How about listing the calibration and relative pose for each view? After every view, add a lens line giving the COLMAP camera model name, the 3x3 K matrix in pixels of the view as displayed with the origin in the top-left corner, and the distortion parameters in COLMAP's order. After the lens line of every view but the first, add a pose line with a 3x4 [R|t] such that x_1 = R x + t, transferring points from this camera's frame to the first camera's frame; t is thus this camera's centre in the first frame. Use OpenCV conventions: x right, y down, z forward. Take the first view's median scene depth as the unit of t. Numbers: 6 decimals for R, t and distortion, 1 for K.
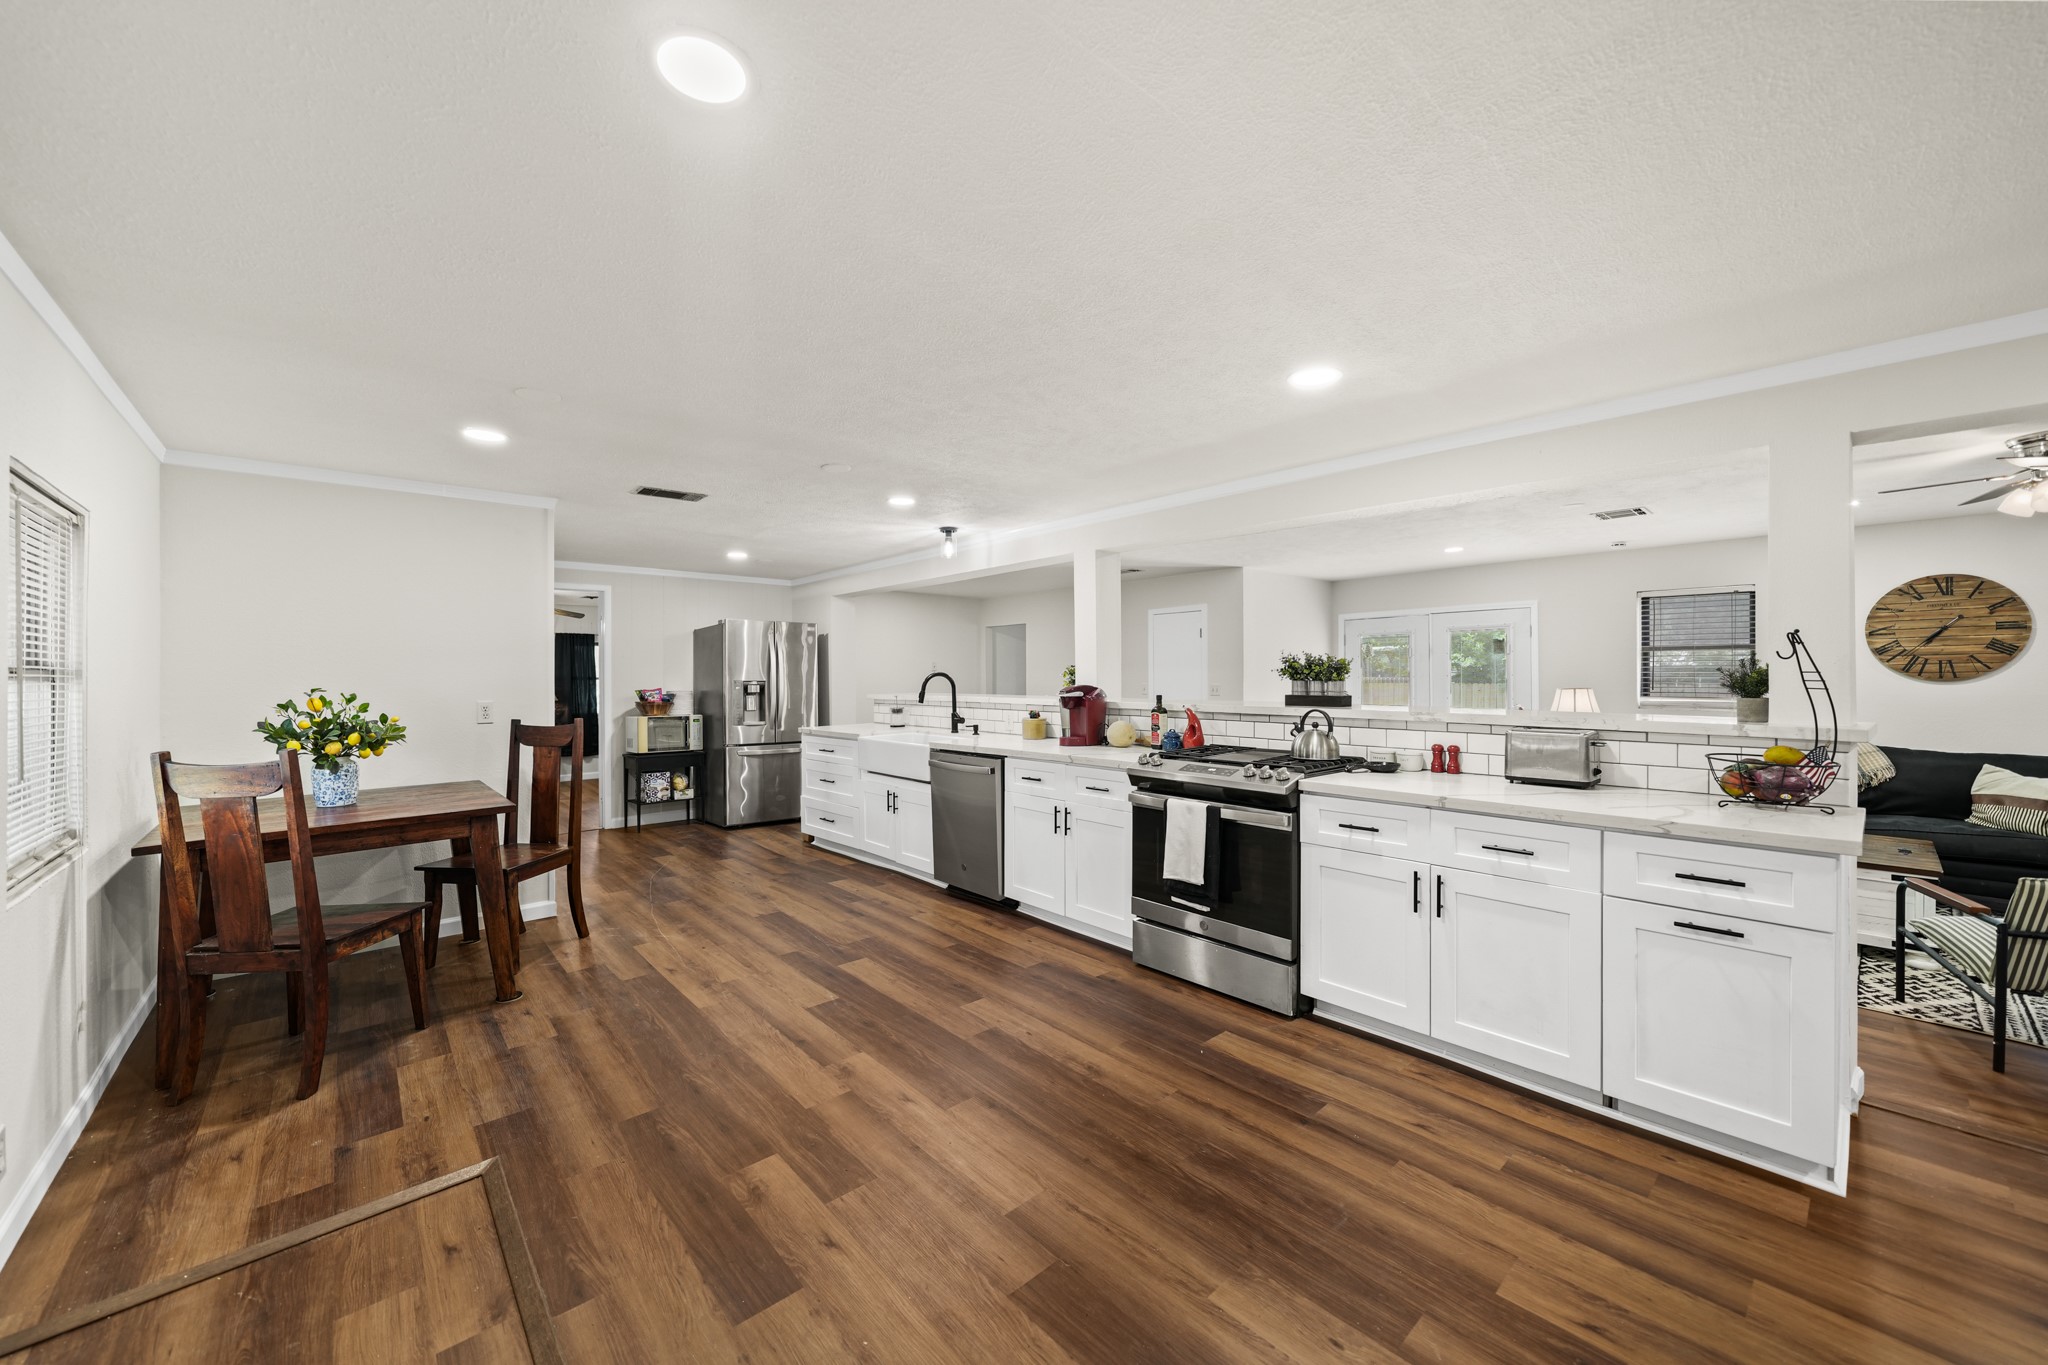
lens RADIAL K [[770.7, 0, 1026.3], [0, 770.7, 687.1], [0, 0, 1]] dist [-0.002762, -0.000227]
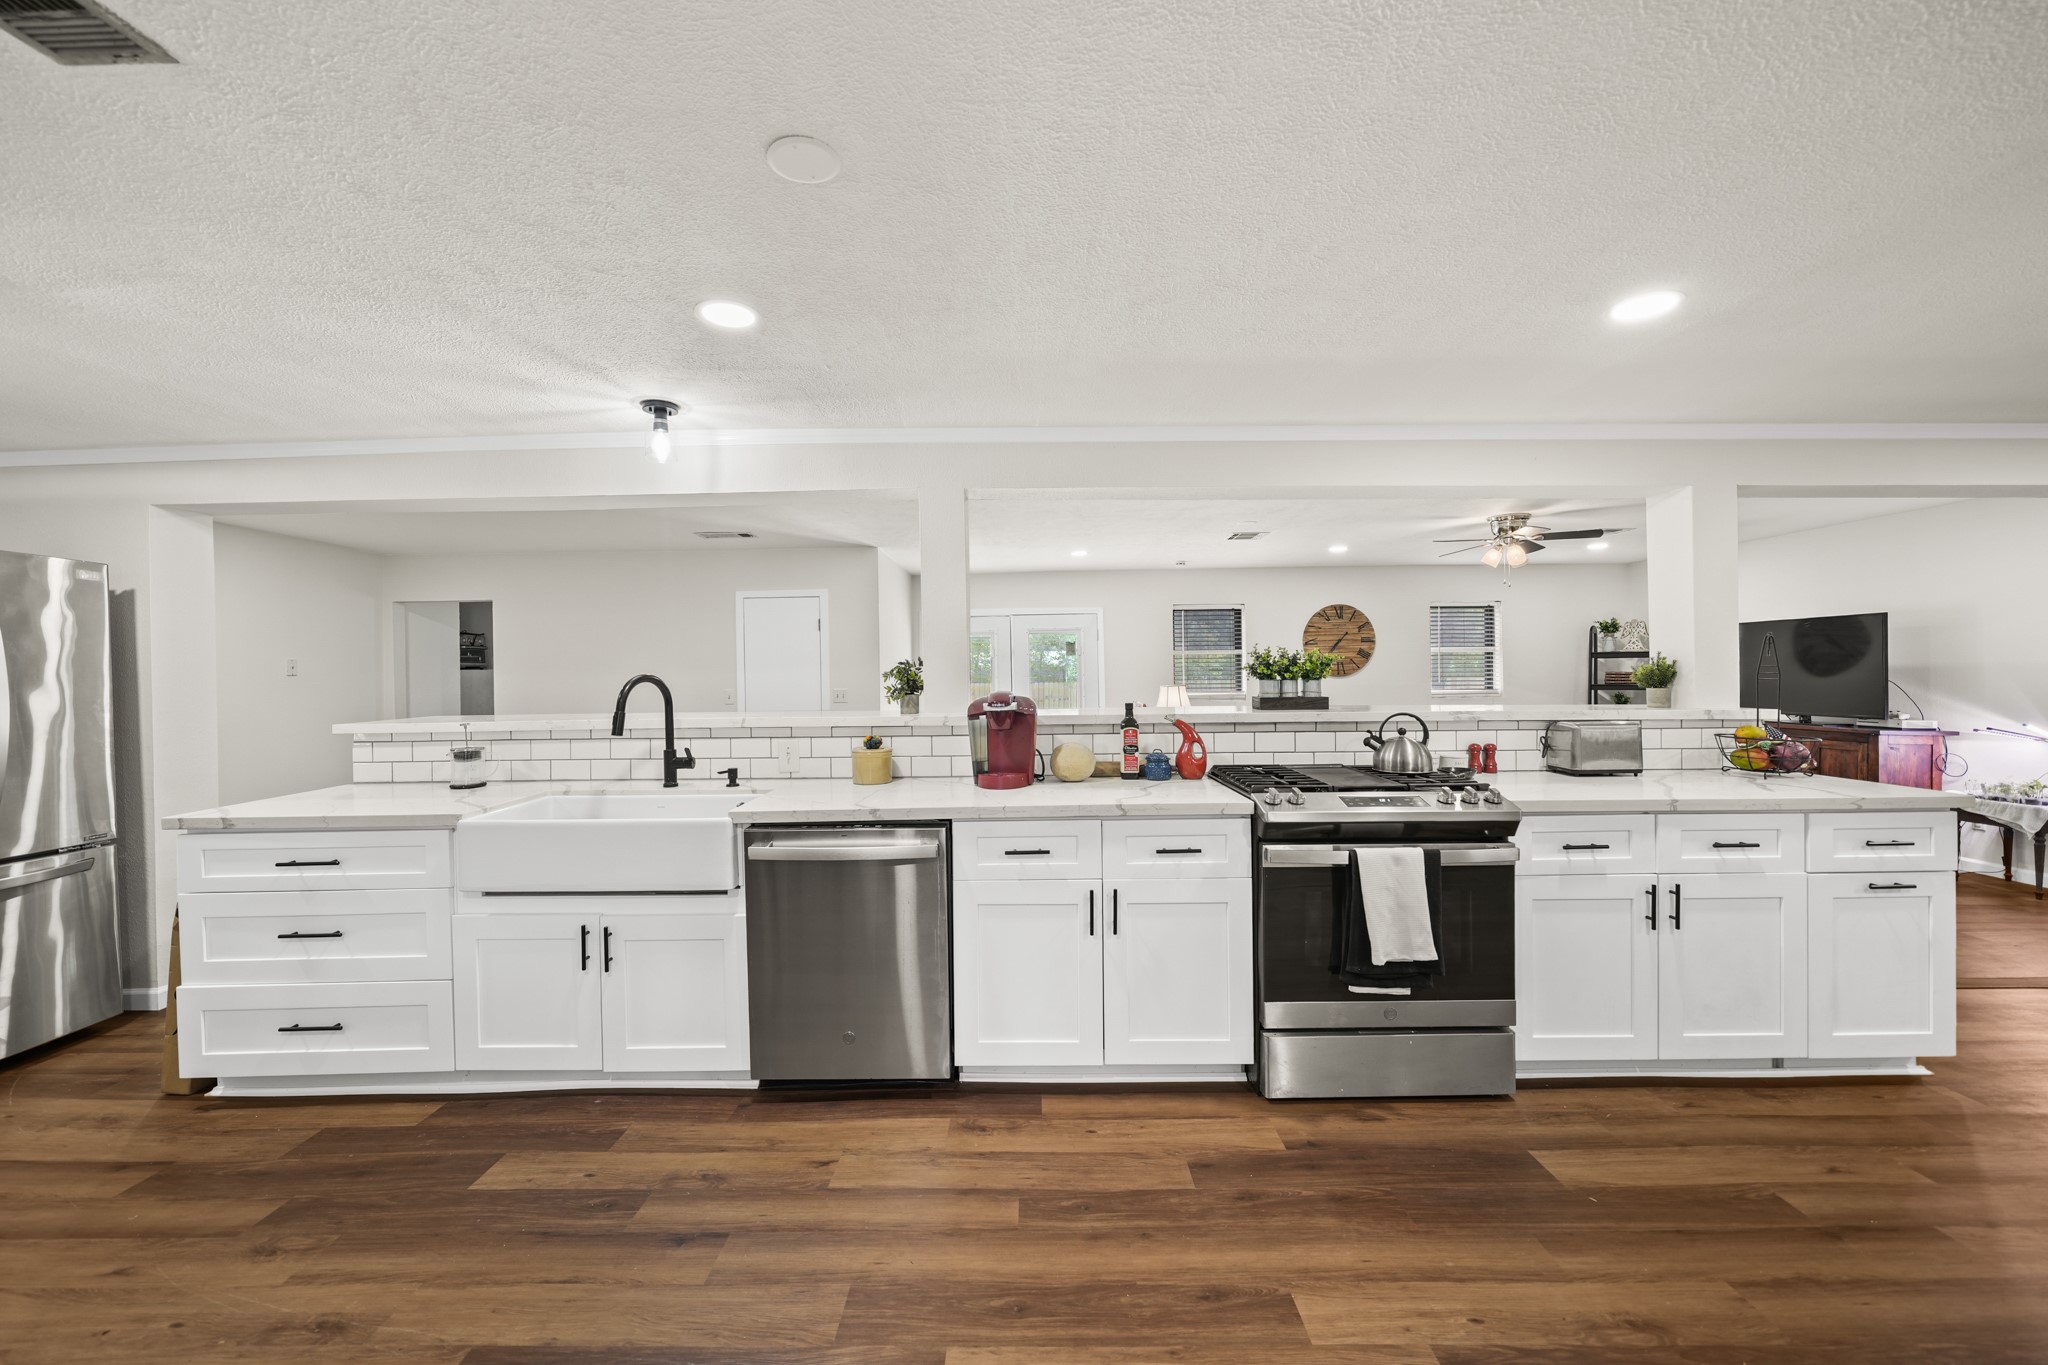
lens RADIAL K [[770.7, 0, 1006.8], [0, 770.7, 680.1], [0, 0, 1]] dist [-0.002762, -0.000227]
pose [[0.672043, -0.011373, 0.740425, -0.434739], [0.021521, 0.999760, -0.004177, -0.010303], [-0.740199, 0.018742, 0.672126, 0.605362]]
